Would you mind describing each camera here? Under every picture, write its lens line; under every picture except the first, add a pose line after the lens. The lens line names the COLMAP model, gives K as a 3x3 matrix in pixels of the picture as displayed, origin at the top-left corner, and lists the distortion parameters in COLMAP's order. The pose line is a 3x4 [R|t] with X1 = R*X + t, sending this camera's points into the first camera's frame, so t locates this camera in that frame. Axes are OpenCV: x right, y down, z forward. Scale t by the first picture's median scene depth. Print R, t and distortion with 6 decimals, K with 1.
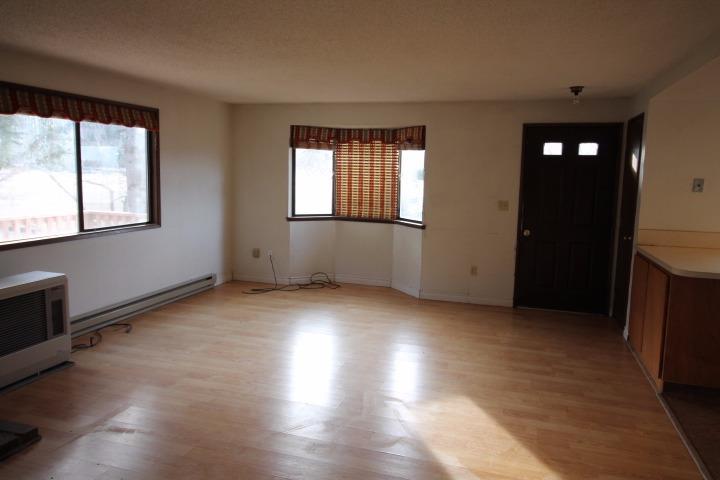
lens RADIAL K [[525.0, 0, 359.7], [0, 525.0, 239.2], [0, 0, 1]] dist [0.000981, -0.000990]
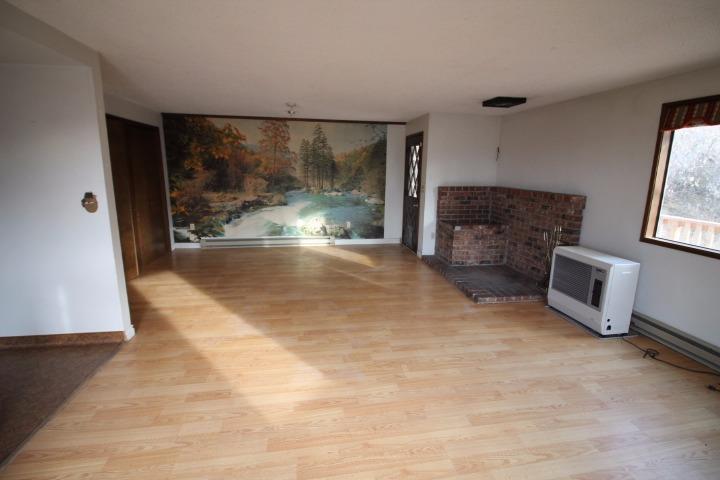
lens RADIAL K [[335.4, 0, 362.0], [0, 335.4, 228.7], [0, 0, 1]] dist [0.000574, -0.000137]
pose [[-0.893249, 0.045135, -0.447290, 0.203213], [-0.090836, 0.956306, 0.277900, -0.123468], [0.440289, 0.288864, -0.850119, 0.992930]]
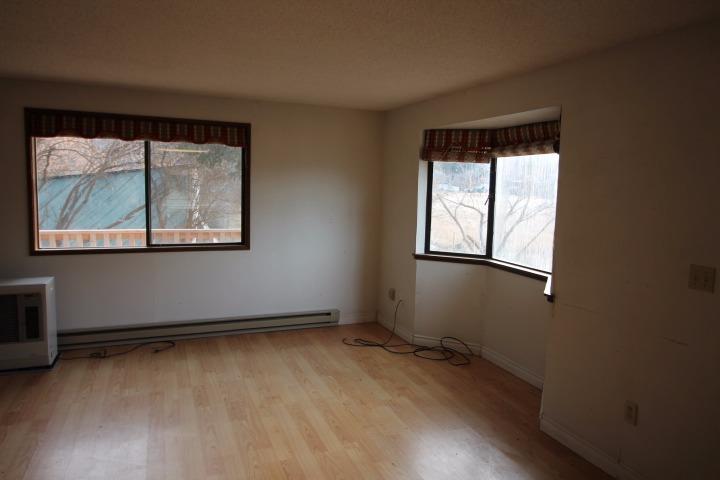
lens RADIAL K [[487.3, 0, 359.0], [0, 487.3, 239.6], [0, 0, 1]] dist [0.009003, 0.000088]
pose [[0.633128, 0.078256, -0.770081, 0.426572], [-0.111463, 0.993725, 0.009343, -0.073254], [0.765980, 0.079920, 0.637877, 0.613585]]
